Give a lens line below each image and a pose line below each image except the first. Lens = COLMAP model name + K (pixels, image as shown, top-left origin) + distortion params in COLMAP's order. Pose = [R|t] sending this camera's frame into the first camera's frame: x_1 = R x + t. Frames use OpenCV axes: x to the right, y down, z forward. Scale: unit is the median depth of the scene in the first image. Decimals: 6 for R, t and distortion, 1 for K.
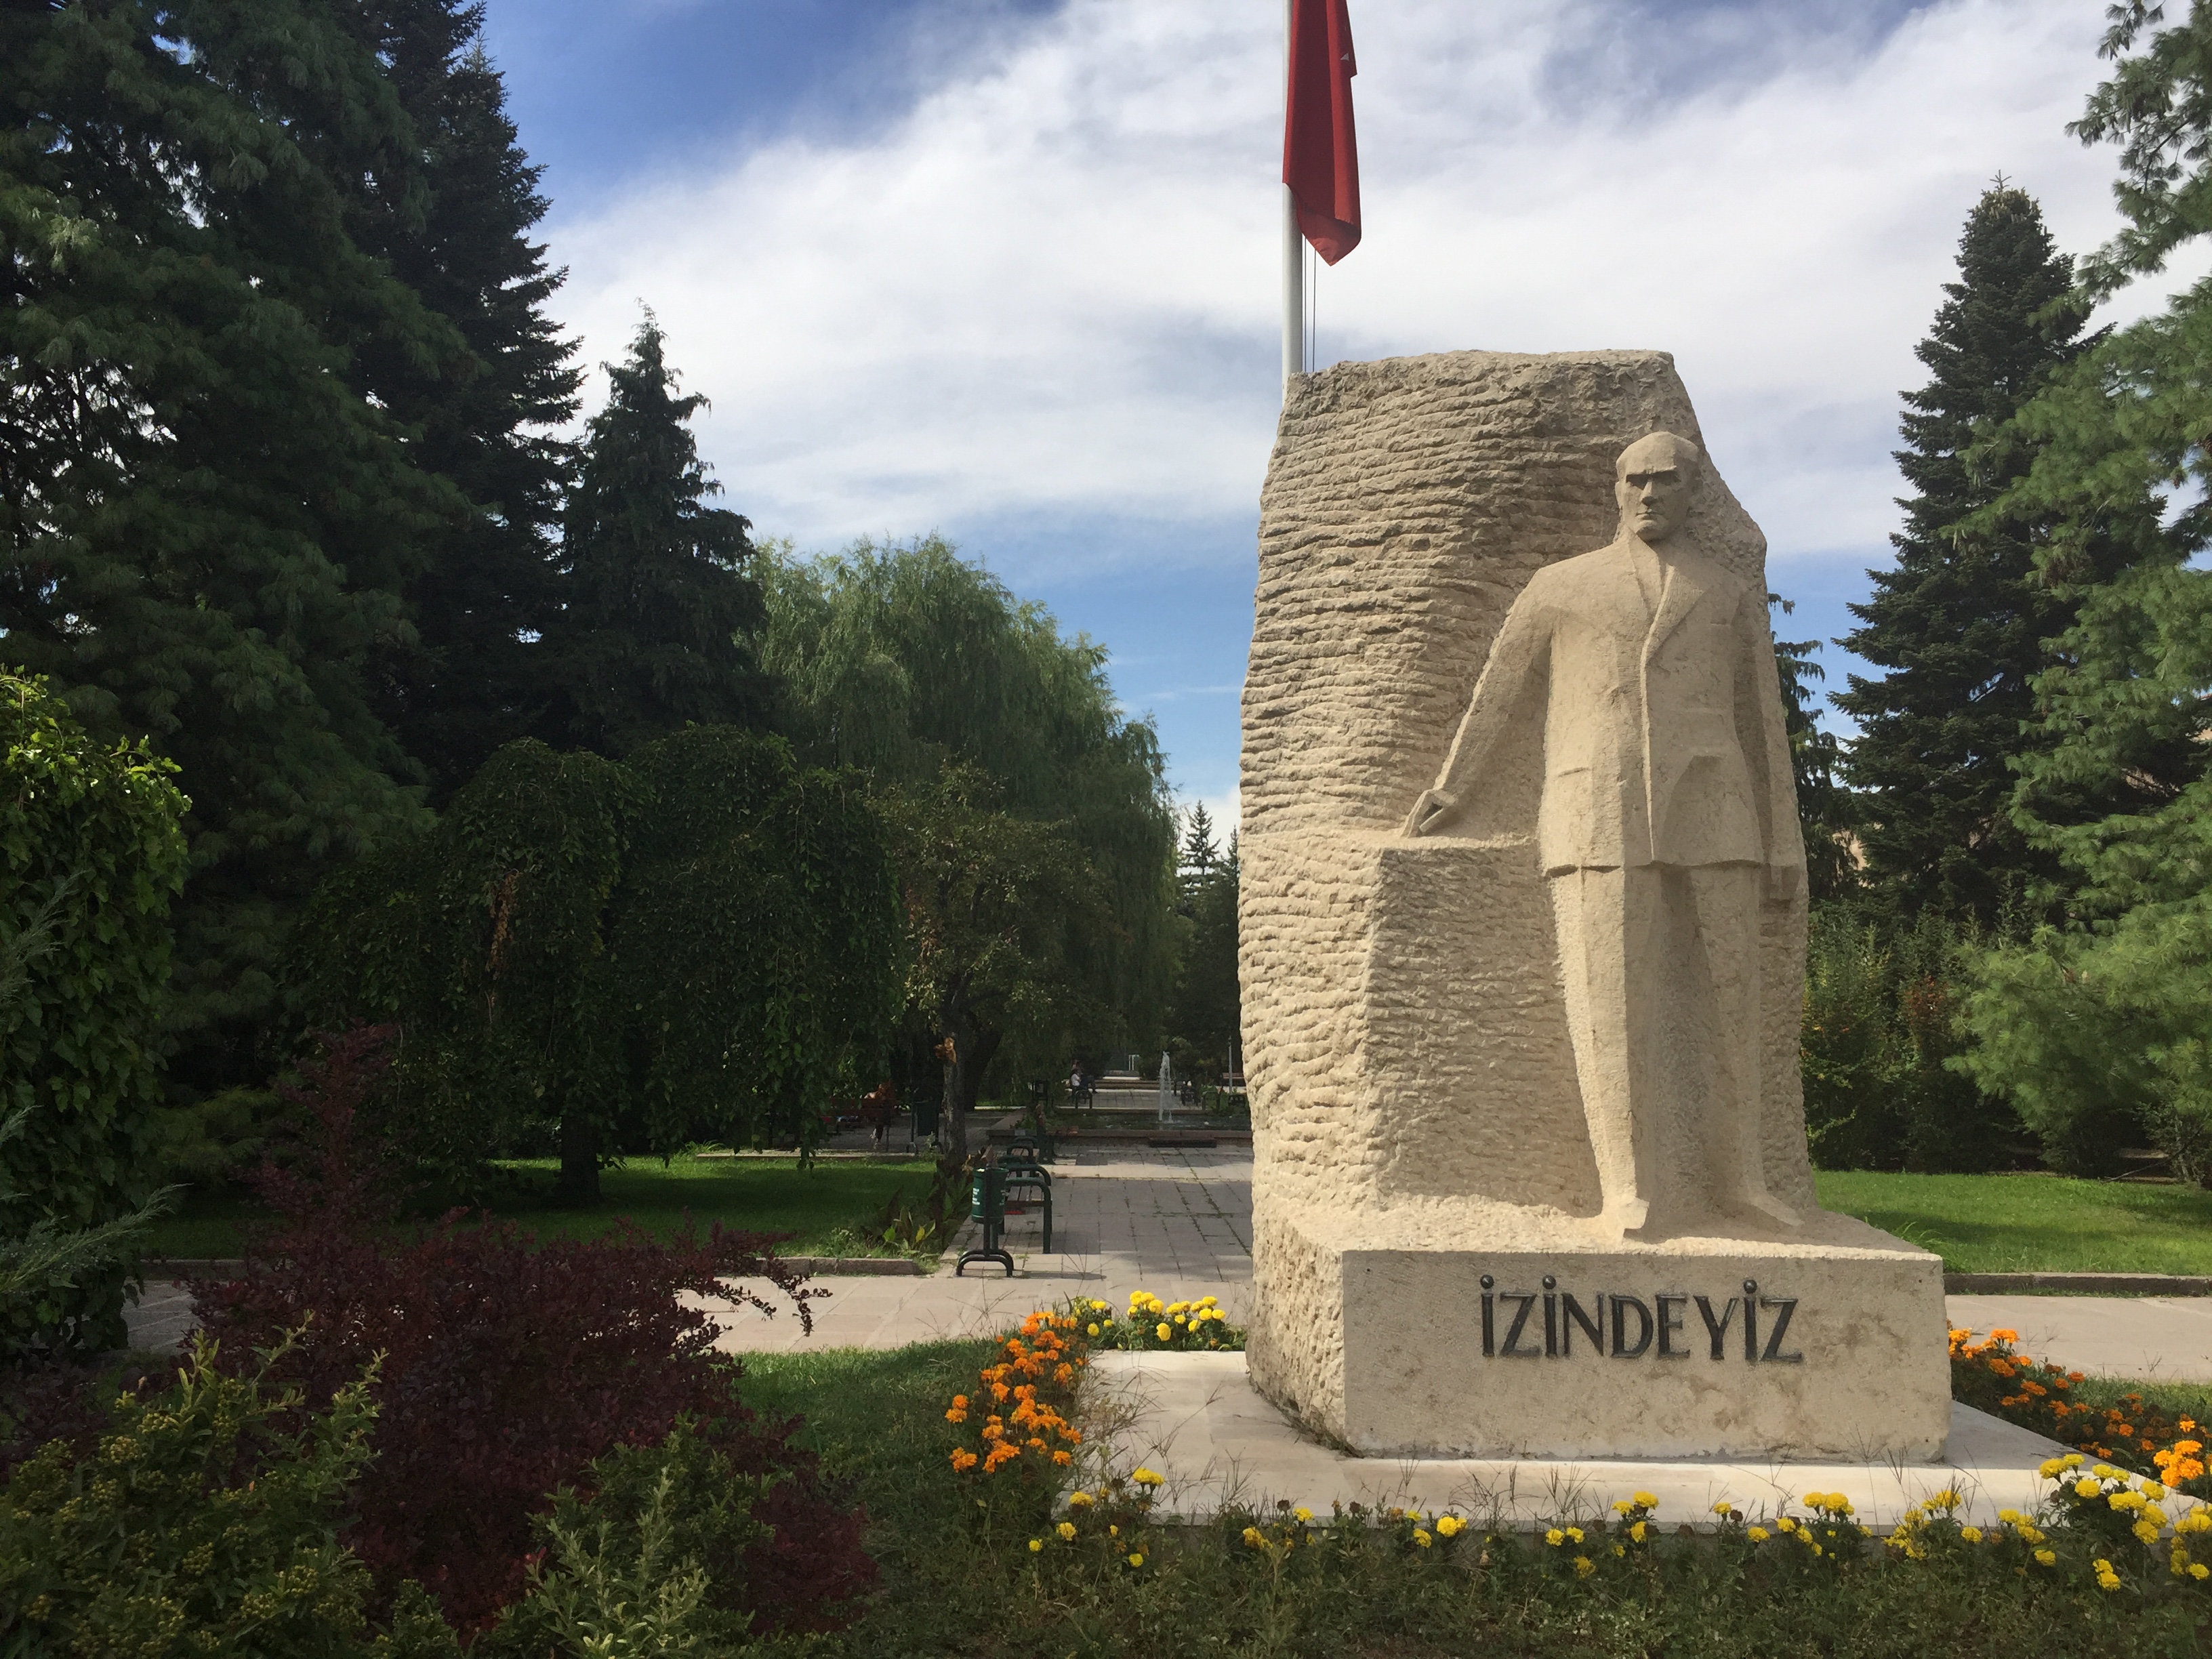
lens RADIAL K [[1911.3, 0, 1126.5], [0, 1911.3, 831.0], [0, 0, 1]] dist [0.075127, -0.095268]
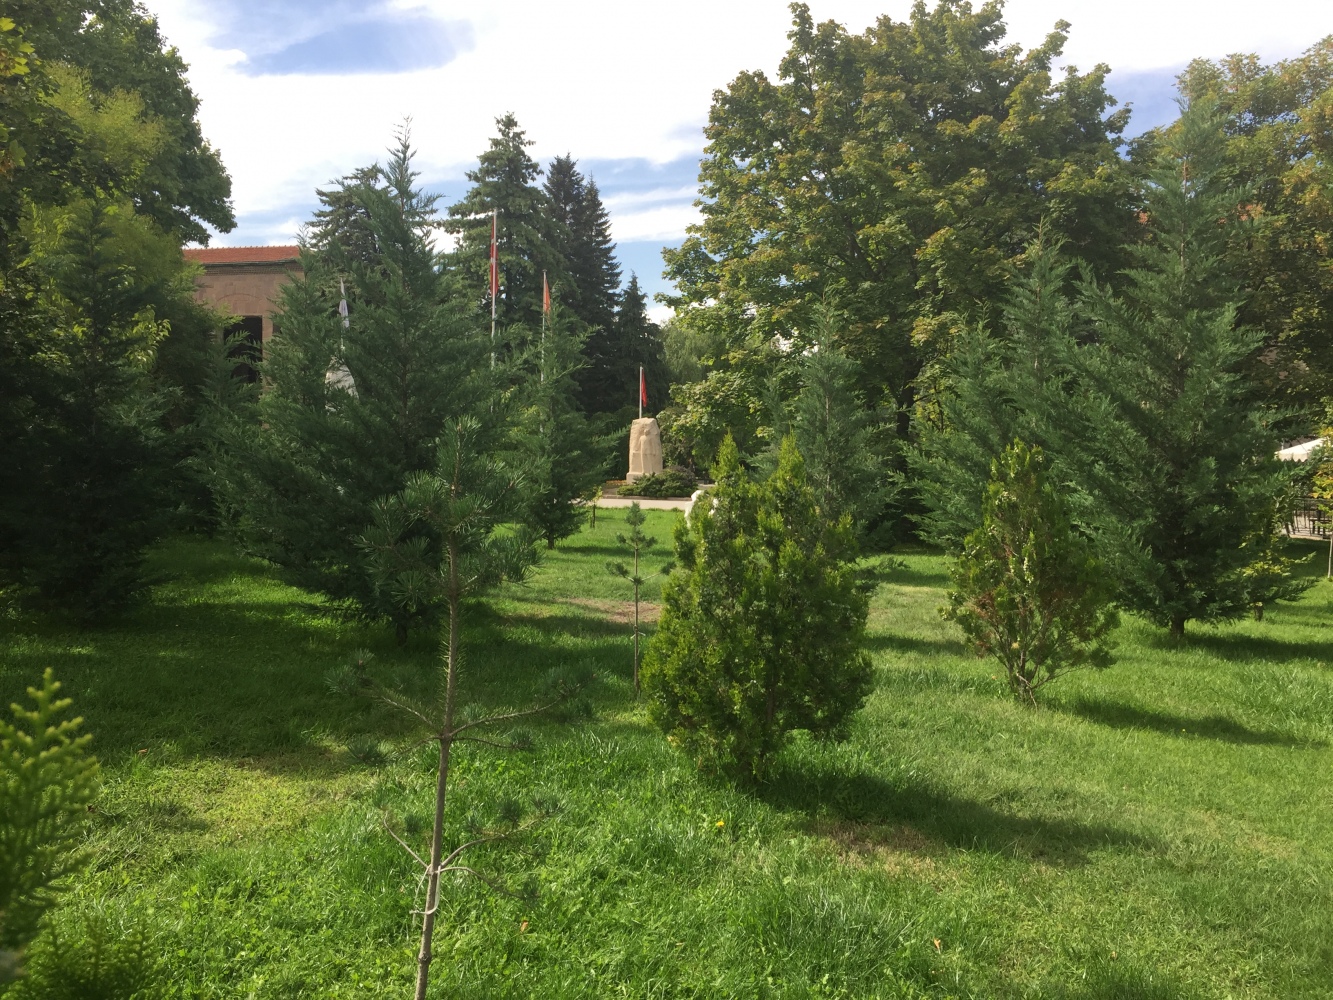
lens RADIAL K [[1151.8, 0, 658.1], [0, 1151.8, 486.1], [0, 0, 1]] dist [0.075127, -0.095268]
pose [[0.957235, 0.006129, -0.289248, 0.667289], [0.034194, 0.990371, 0.134148, -0.214311], [0.287285, -0.138302, 0.947808, -1.757550]]
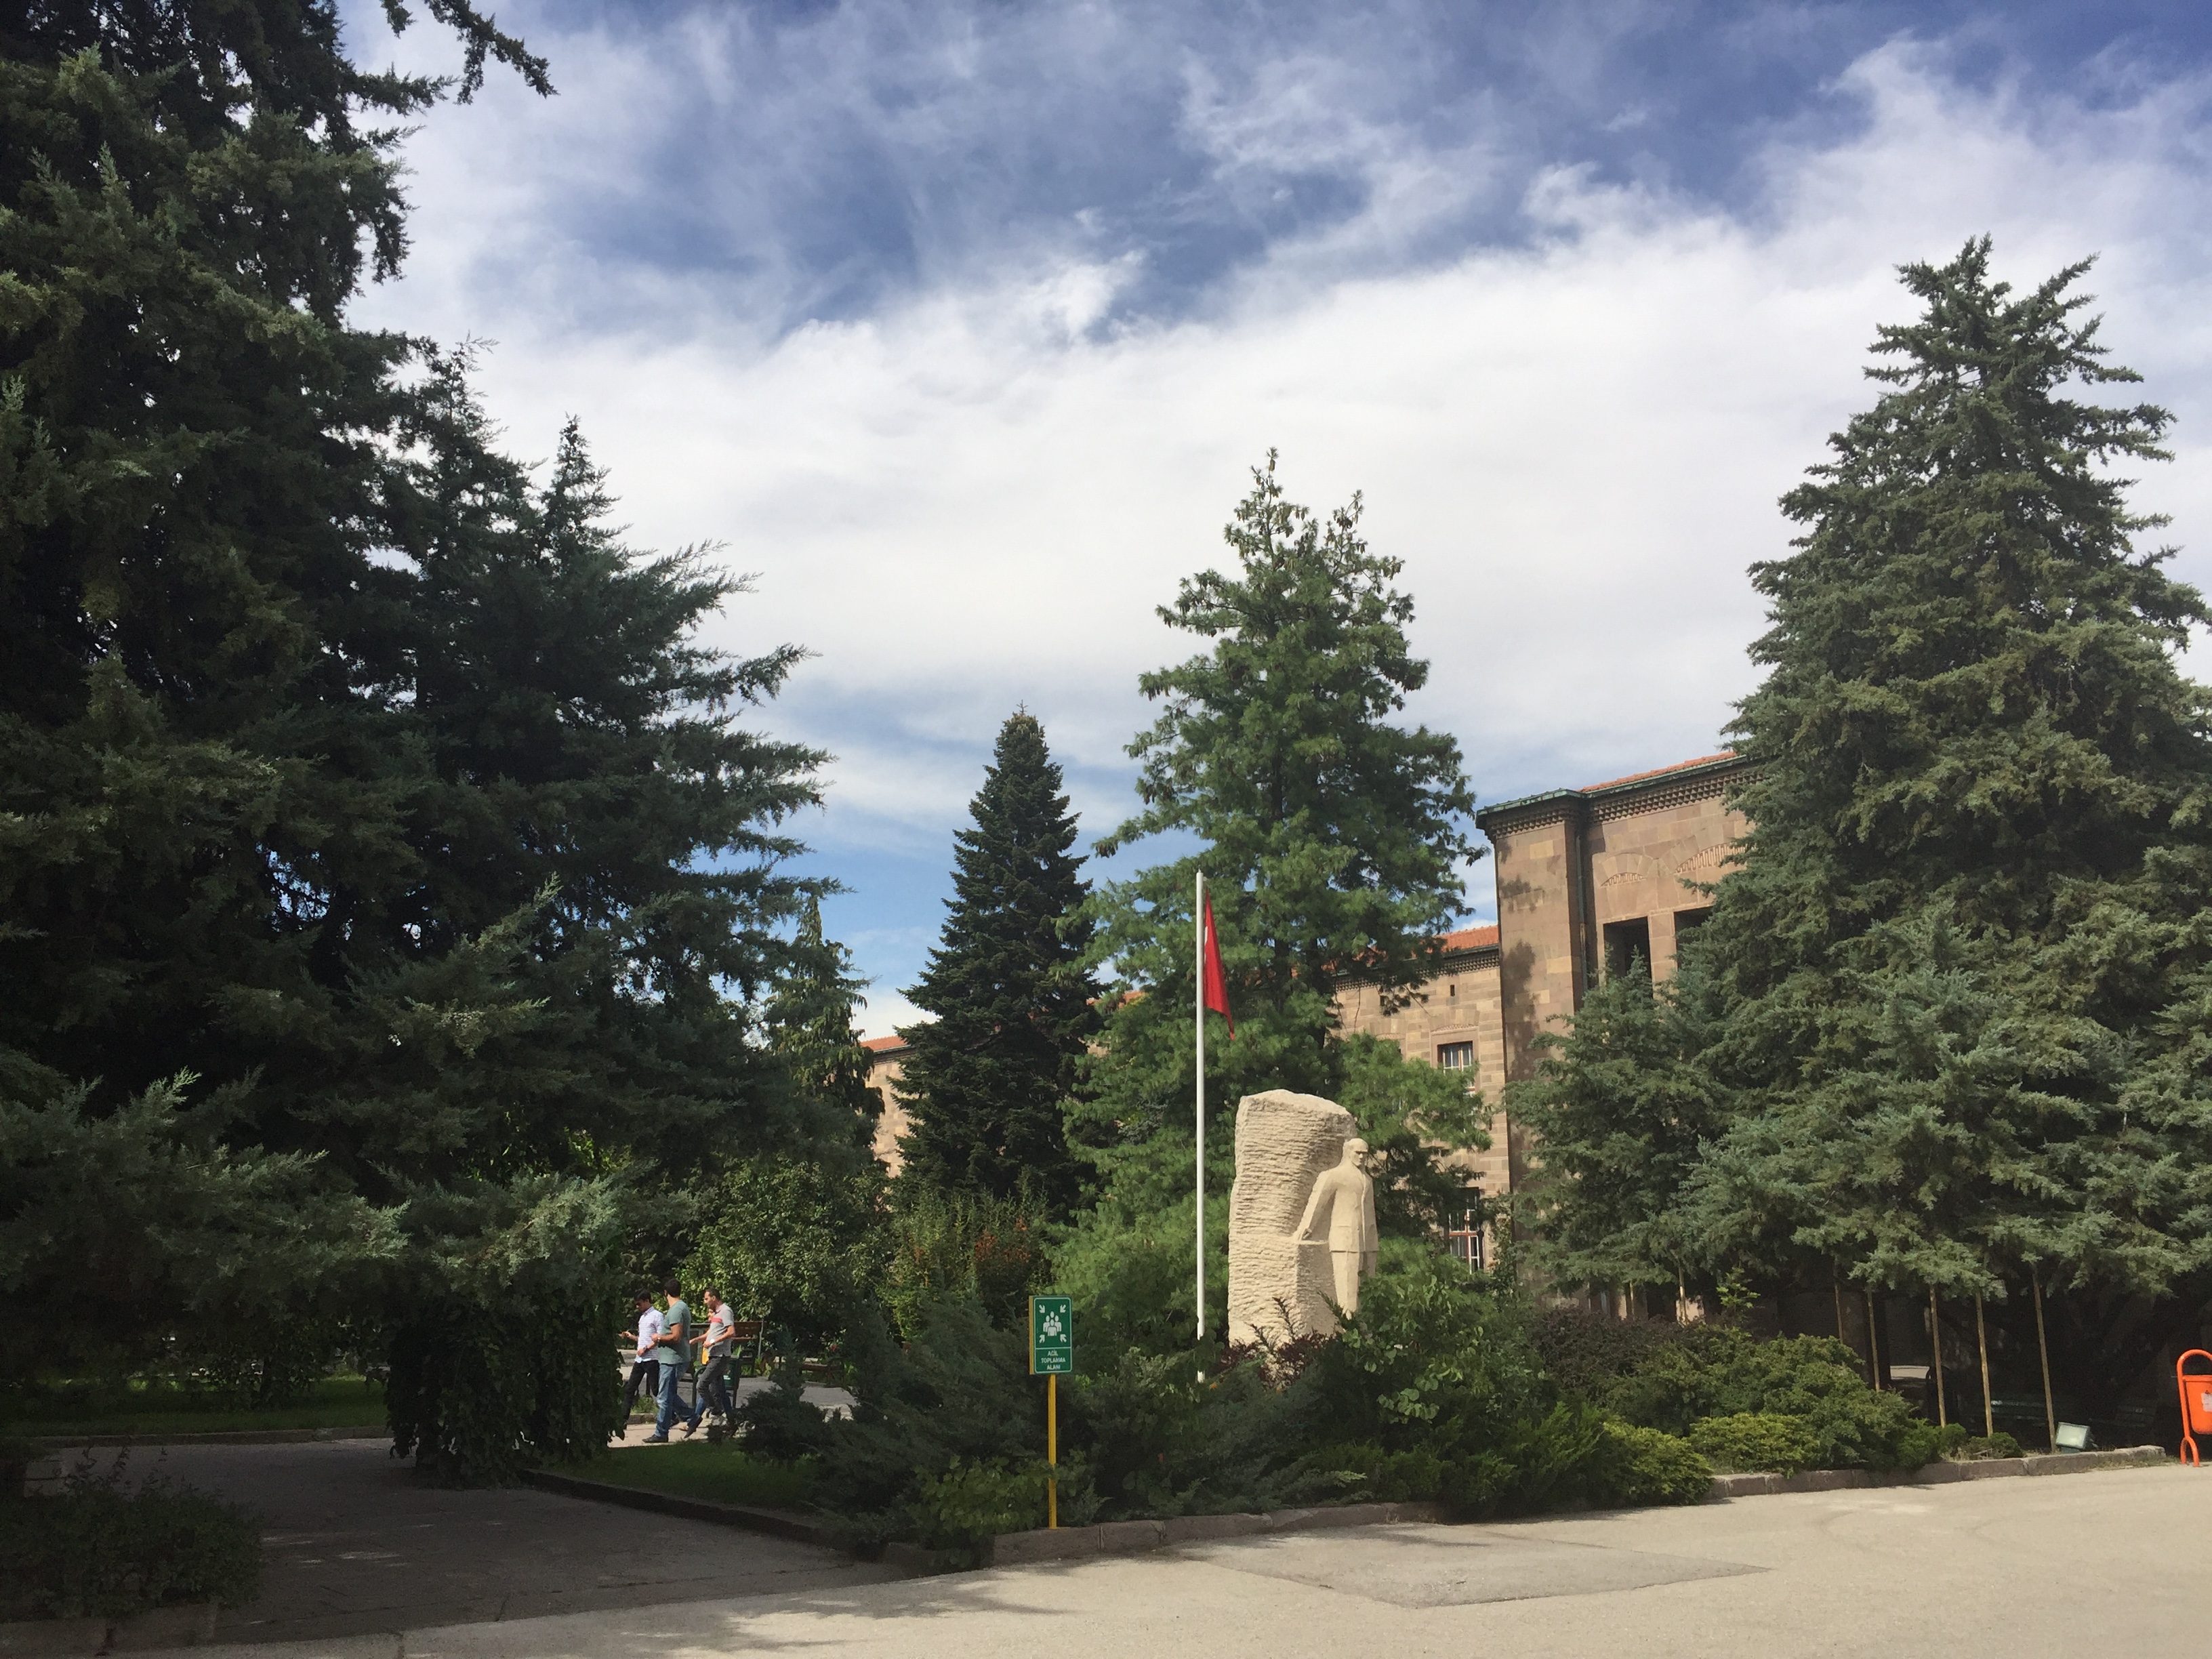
lens RADIAL K [[1911.3, 0, 1107.2], [0, 1911.3, 832.9], [0, 0, 1]] dist [0.075127, -0.095268]
pose [[0.811623, 0.135711, 0.568200, -0.482746], [-0.072446, 0.988516, -0.132618, -0.052214], [-0.579673, 0.066472, 0.812134, -0.380592]]
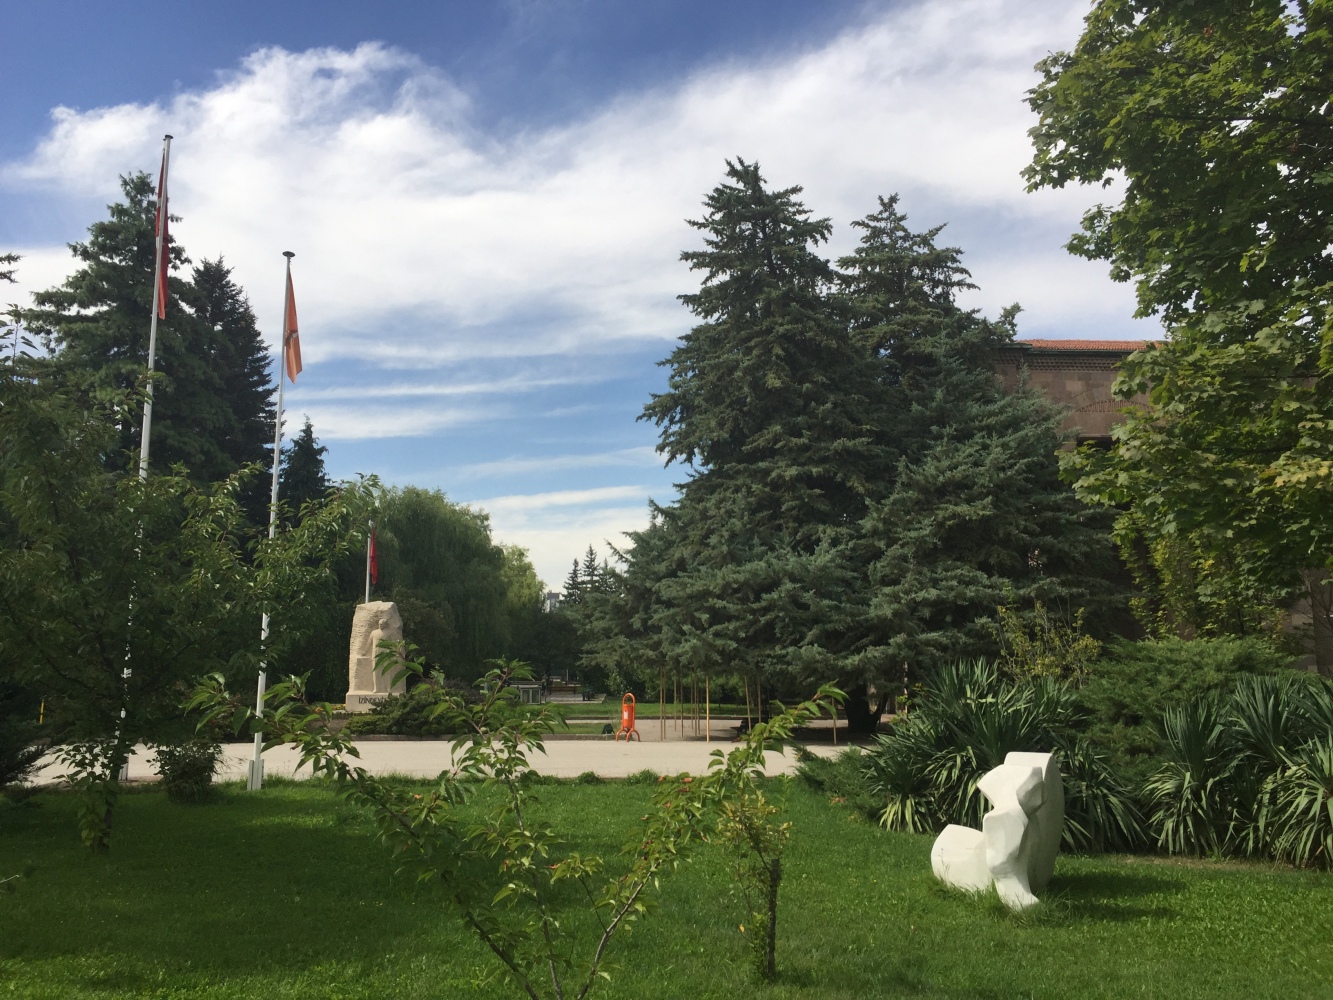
lens RADIAL K [[1151.8, 0, 666.1], [0, 1151.8, 497.2], [0, 0, 1]] dist [0.075127, -0.095268]
pose [[0.999146, -0.006458, 0.040806, 0.310813], [0.007627, 0.999563, -0.028547, -0.134300], [-0.040604, 0.028834, 0.998759, -1.079834]]
